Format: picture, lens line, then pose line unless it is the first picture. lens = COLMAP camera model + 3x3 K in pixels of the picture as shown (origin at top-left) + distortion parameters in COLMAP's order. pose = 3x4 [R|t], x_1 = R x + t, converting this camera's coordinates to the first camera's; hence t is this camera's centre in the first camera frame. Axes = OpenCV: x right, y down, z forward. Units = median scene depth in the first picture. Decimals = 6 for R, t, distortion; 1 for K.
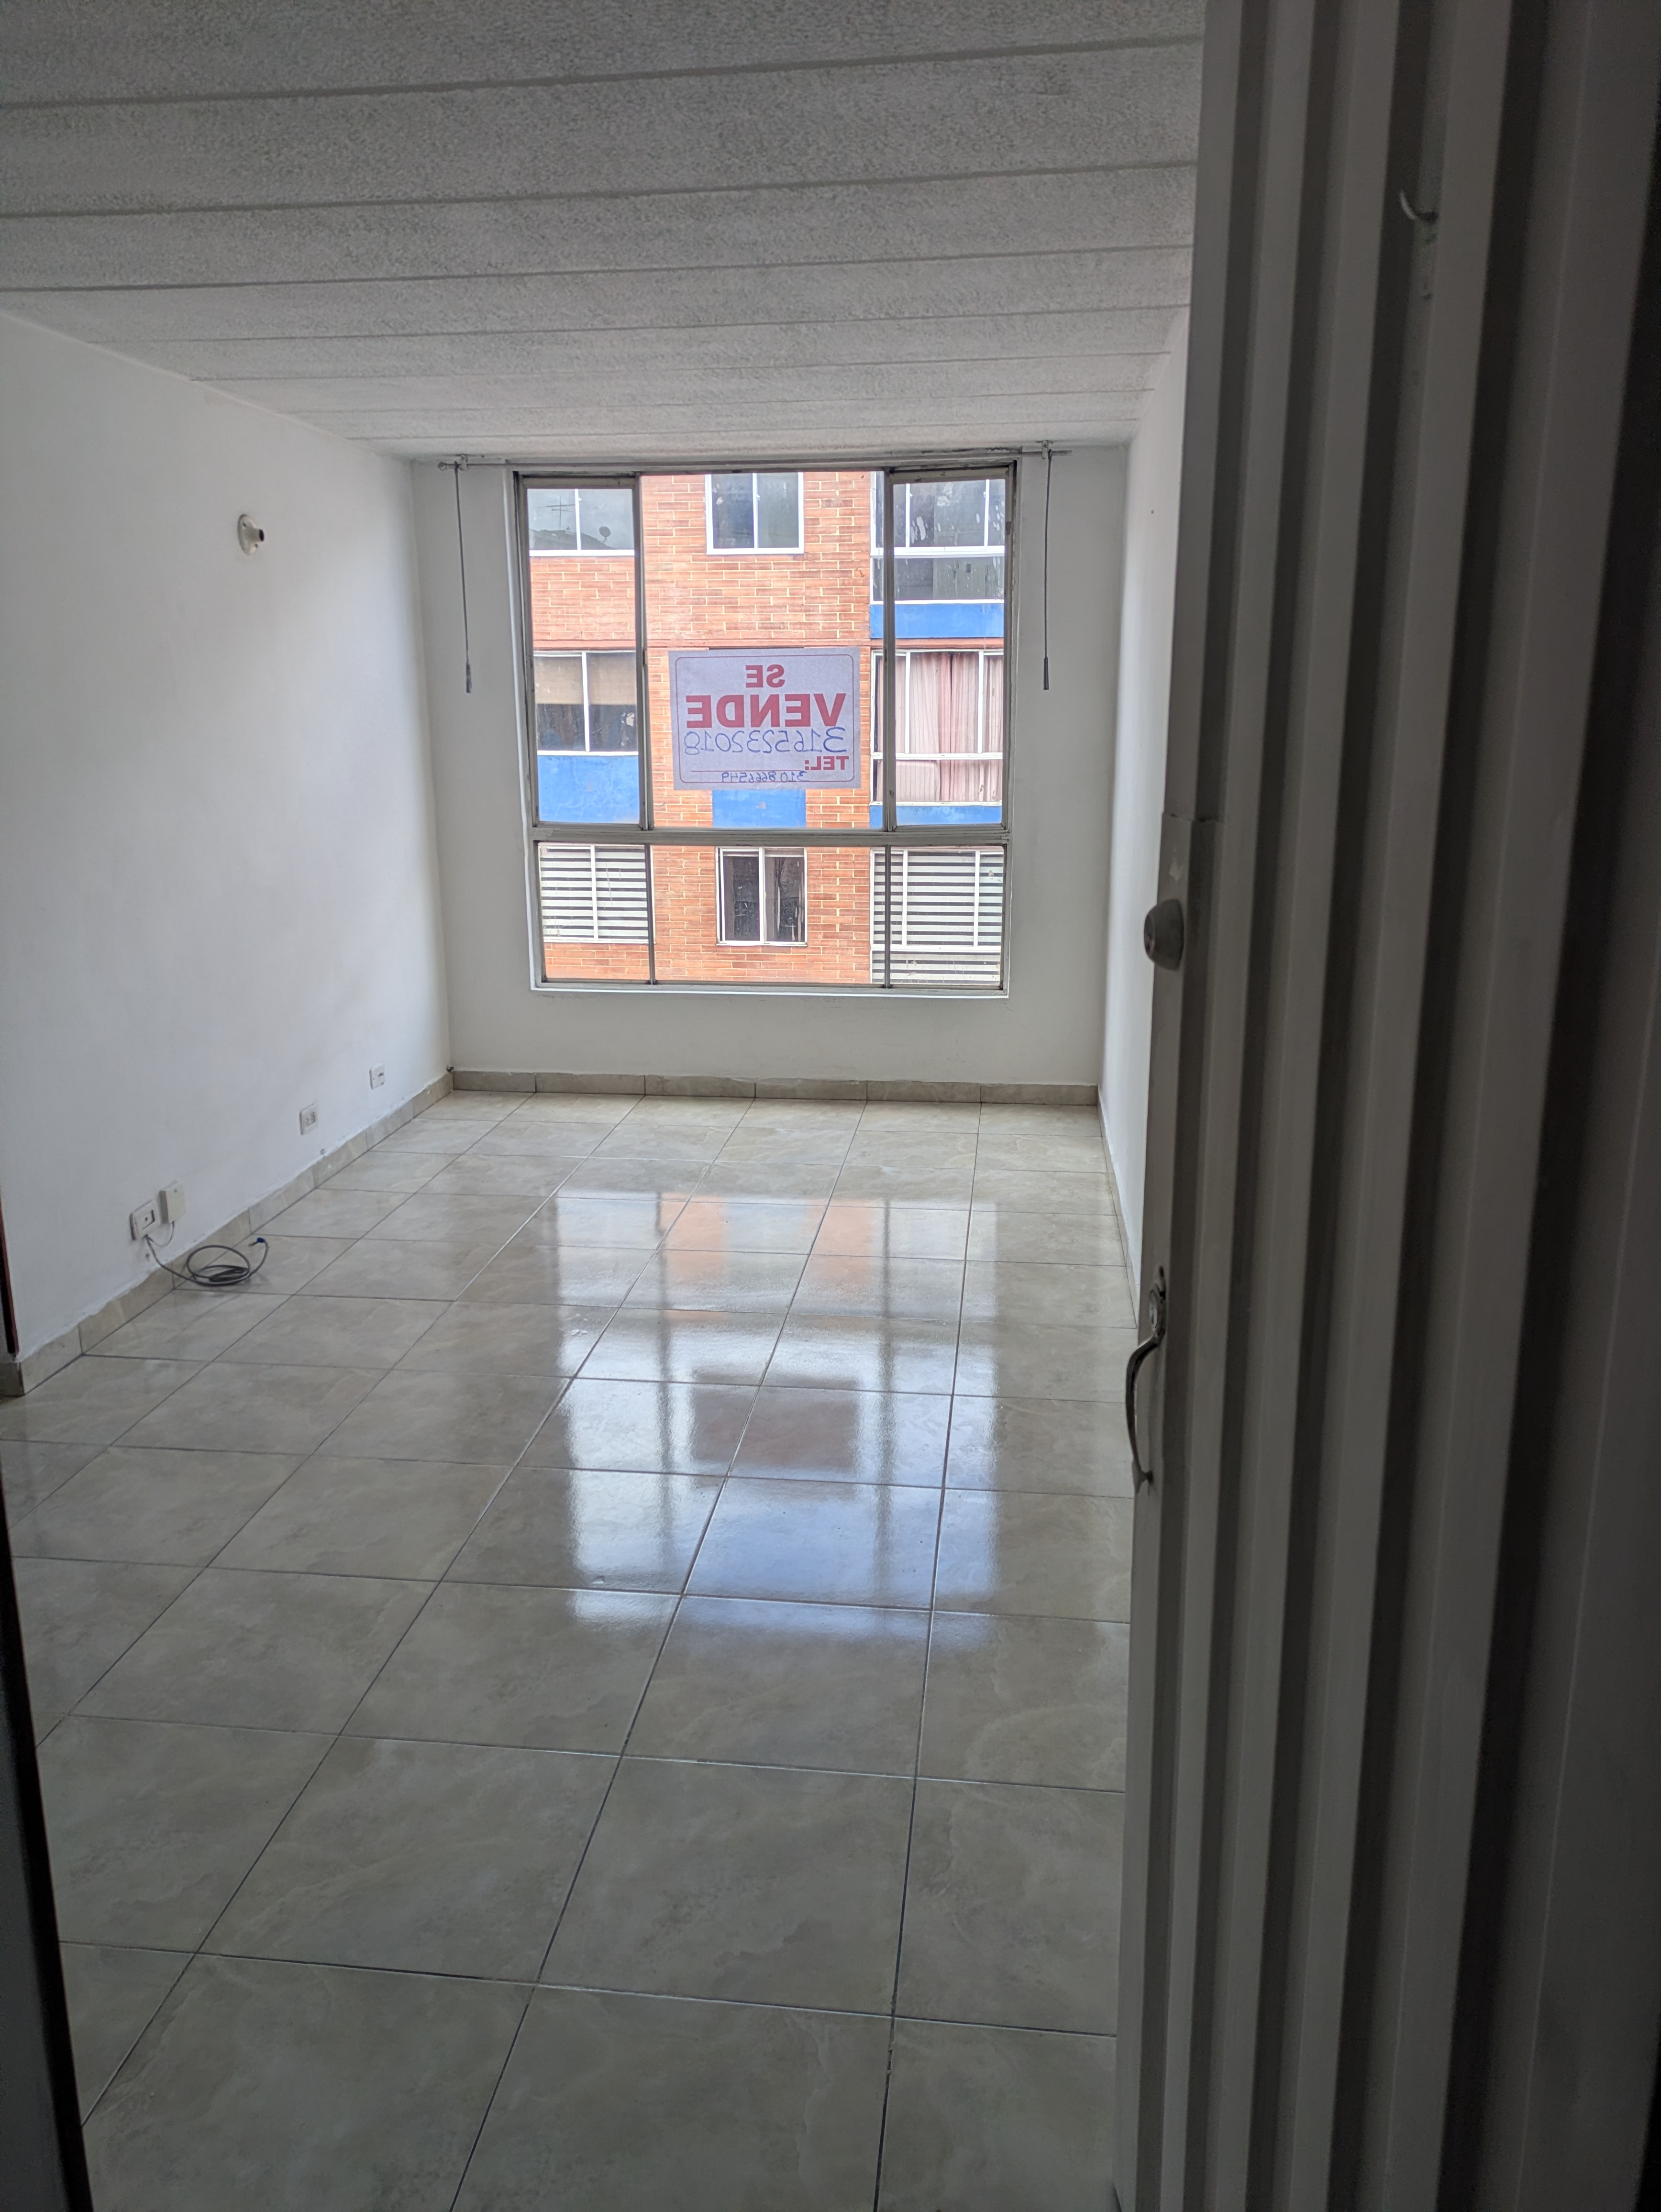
lens RADIAL K [[1619.1, 0, 822.0], [0, 1619.1, 1093.6], [0, 0, 1]] dist [0.050051, -0.036800]
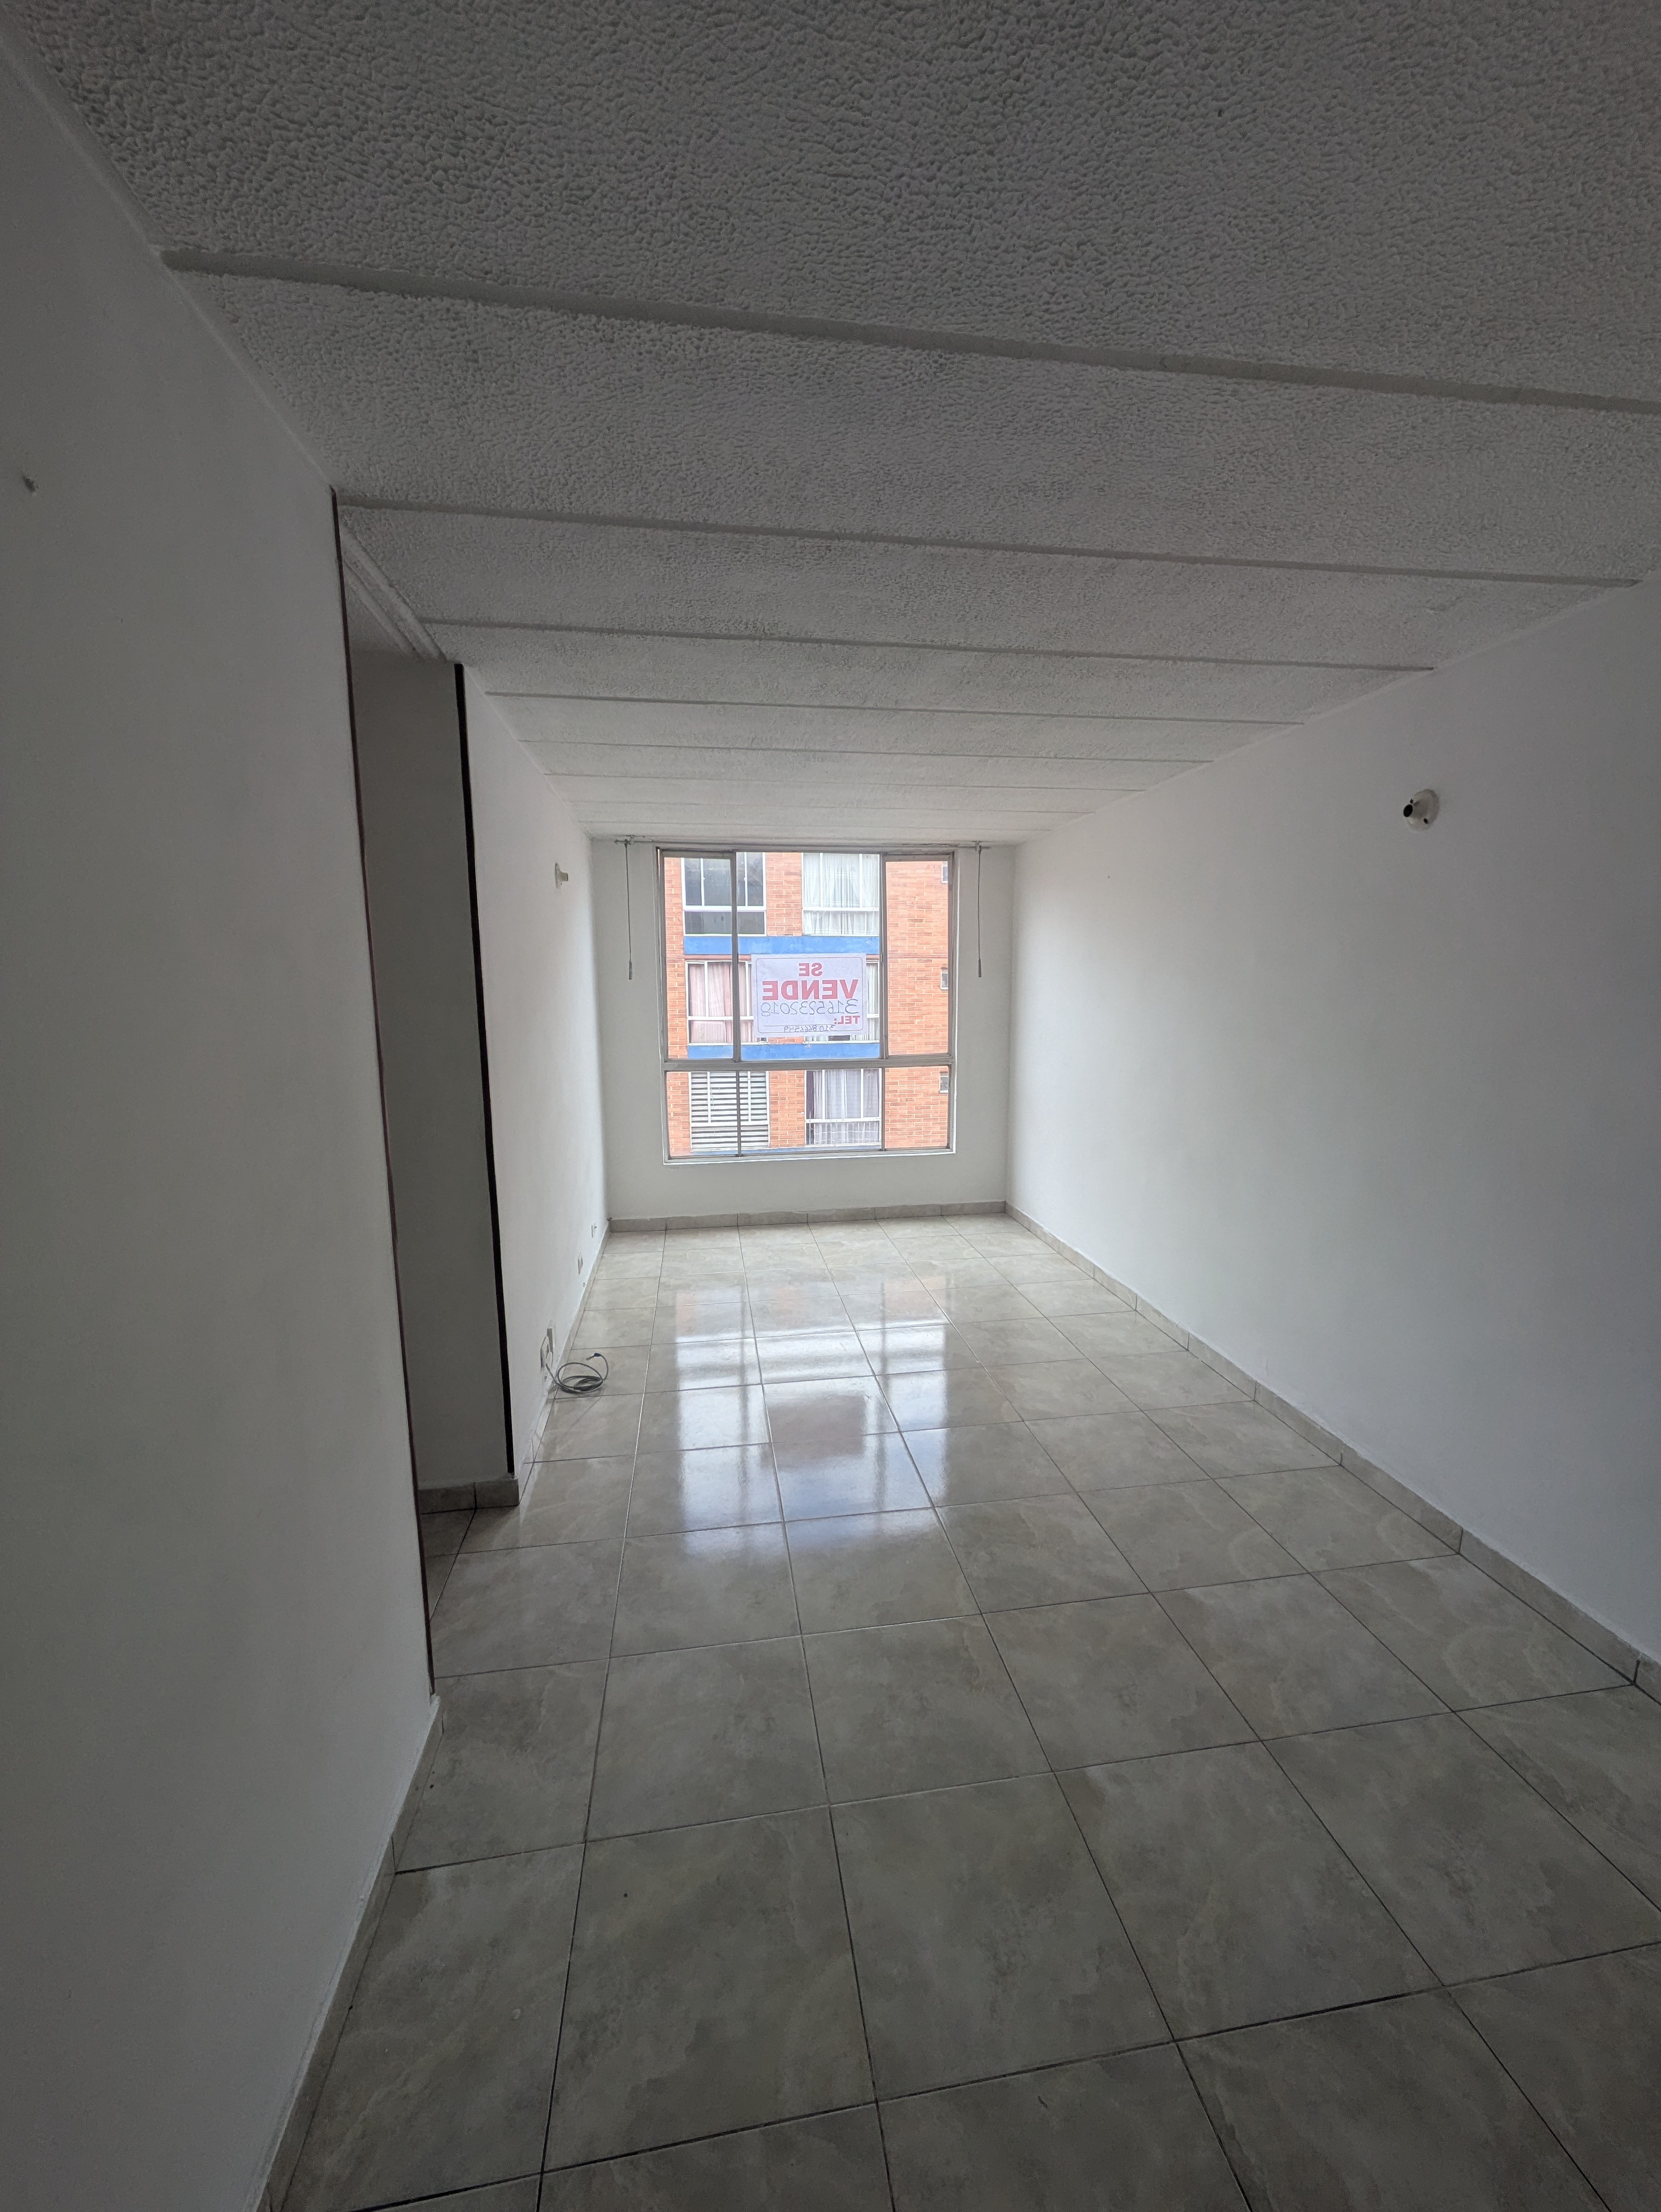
lens RADIAL K [[879.9, 0, 830.5], [0, 879.9, 1106.0], [0, 0, 1]] dist [0.000552, -0.000008]
pose [[0.961699, -0.040188, 0.271146, -0.266918], [0.068935, 0.992861, -0.097341, -0.028047], [-0.265298, 0.112304, 0.957604, 0.143363]]
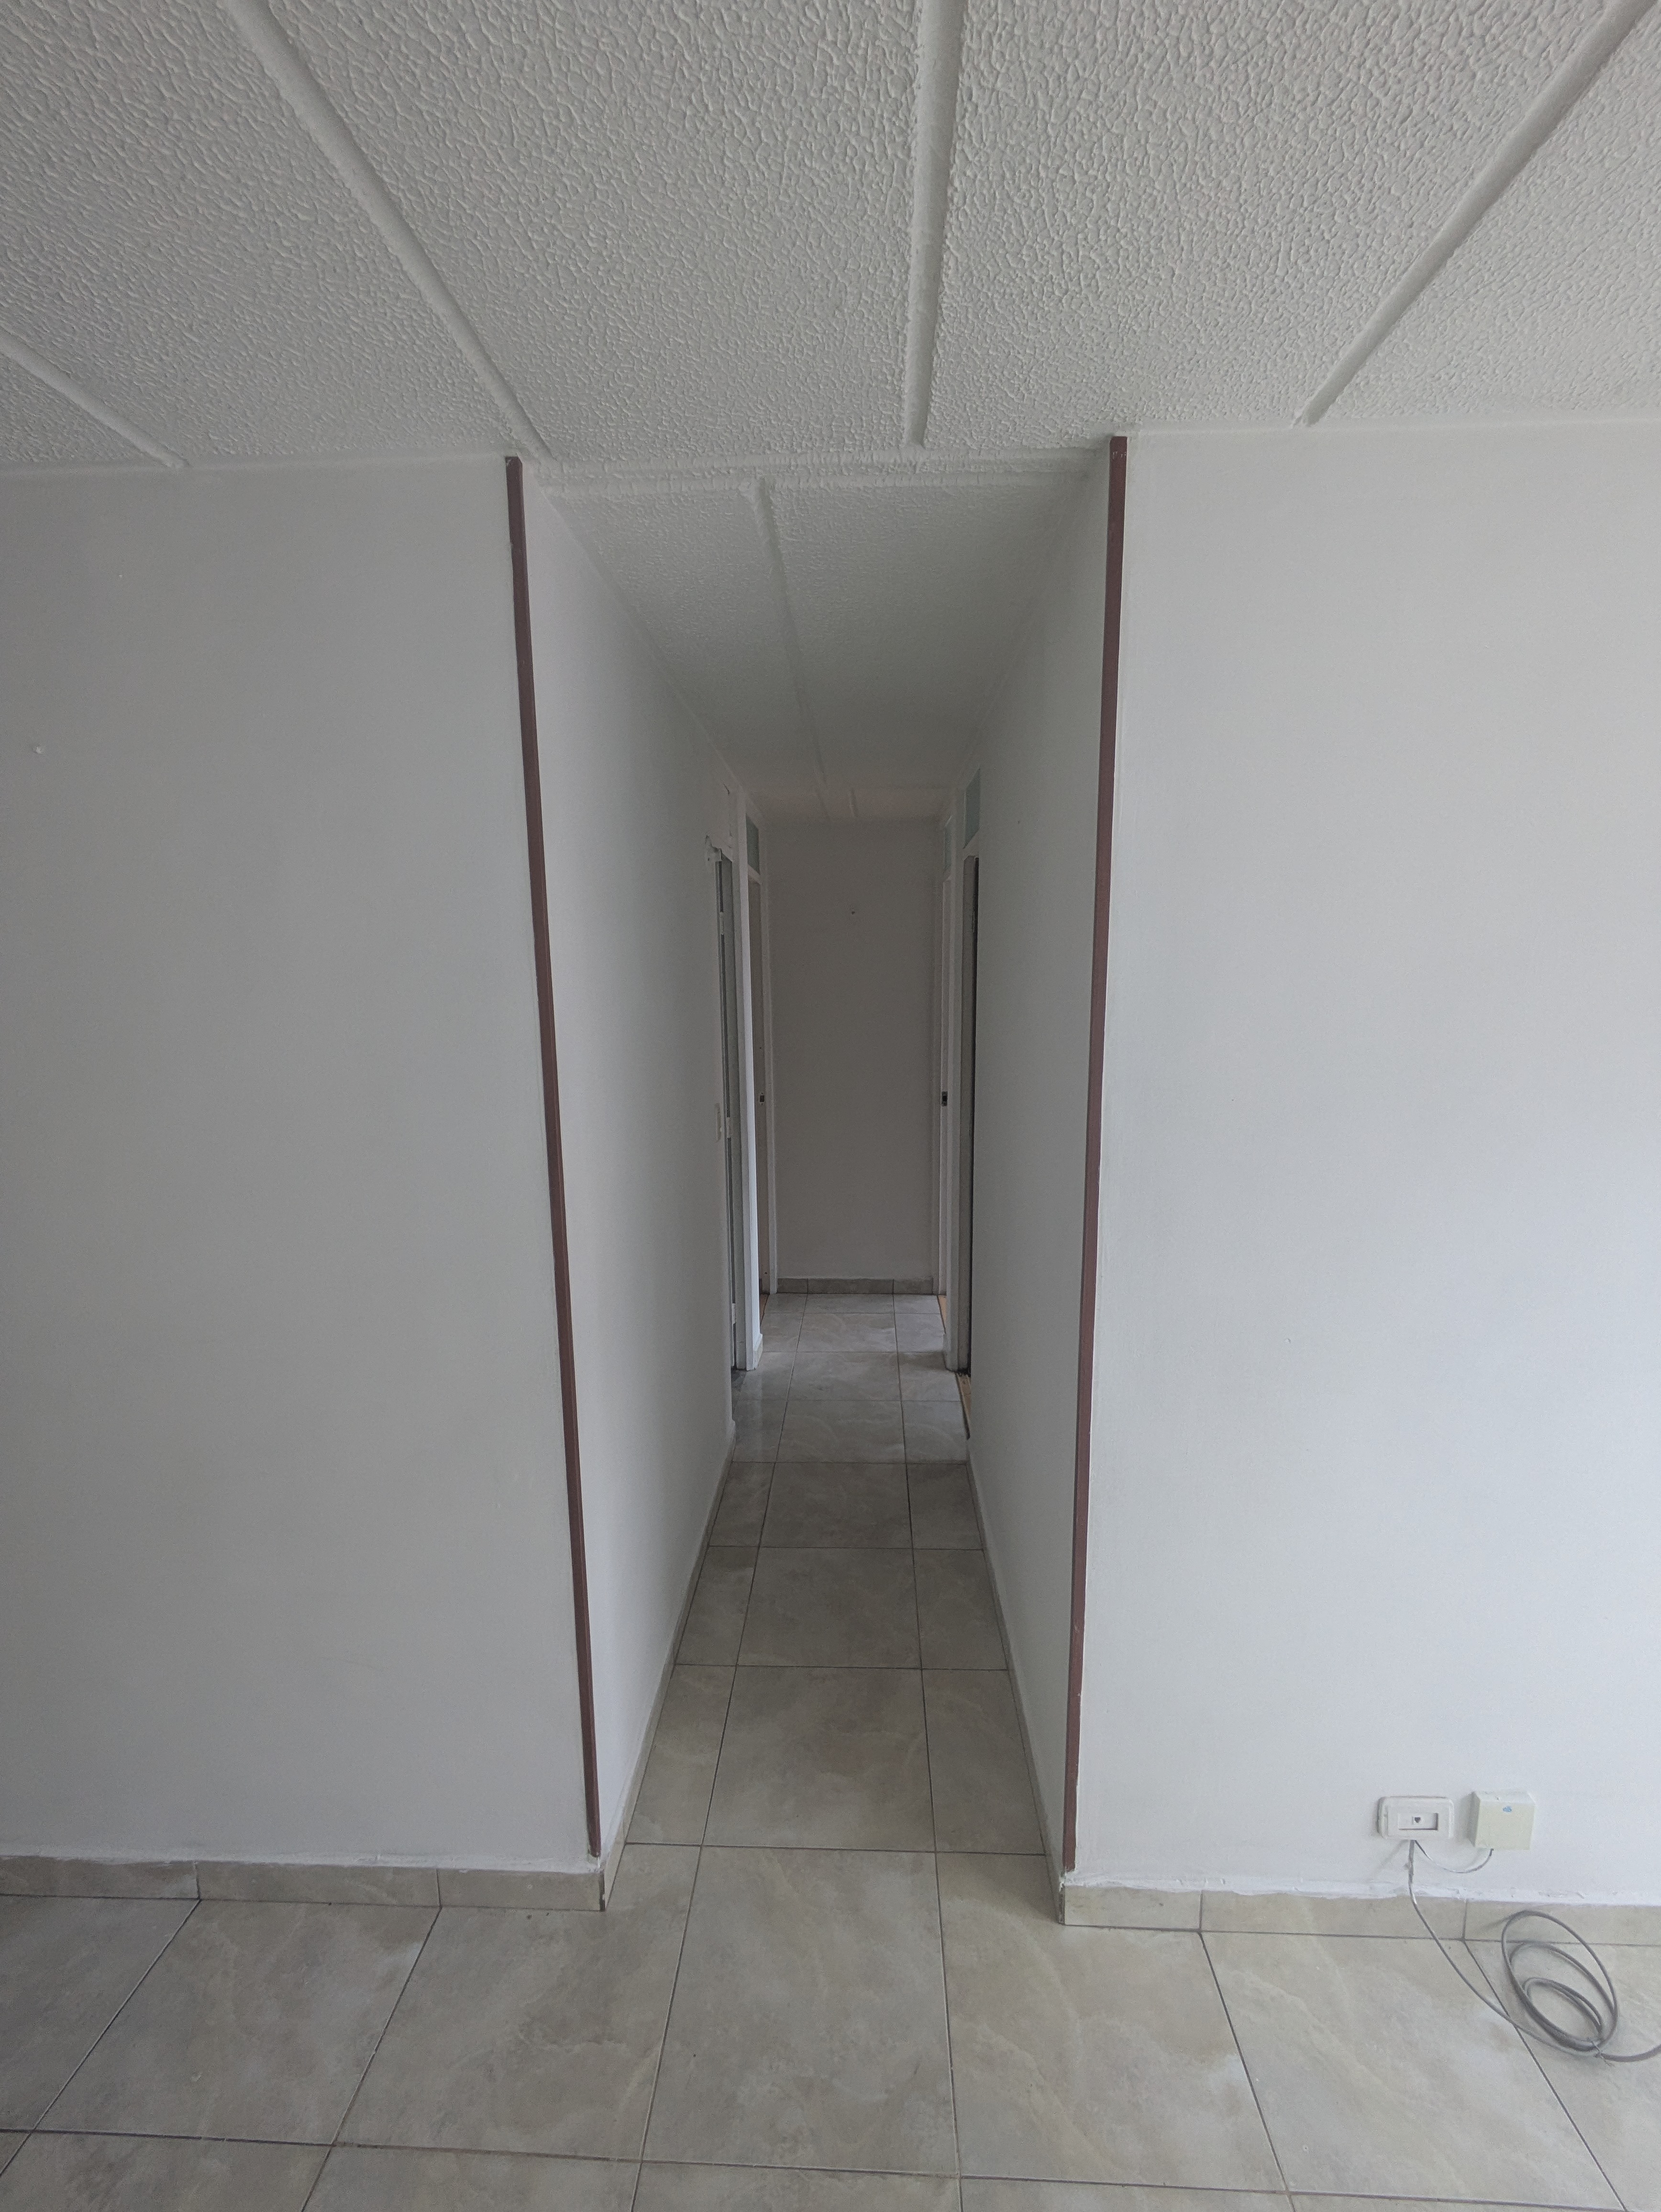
lens RADIAL K [[879.9, 0, 830.5], [0, 879.9, 1106.0], [0, 0, 1]] dist [0.000552, -0.000008]
pose [[0.080349, 0.153456, -0.984883, -0.097651], [-0.226318, 0.965081, 0.131907, -0.129829], [0.970734, 0.212298, 0.112274, 0.481684]]
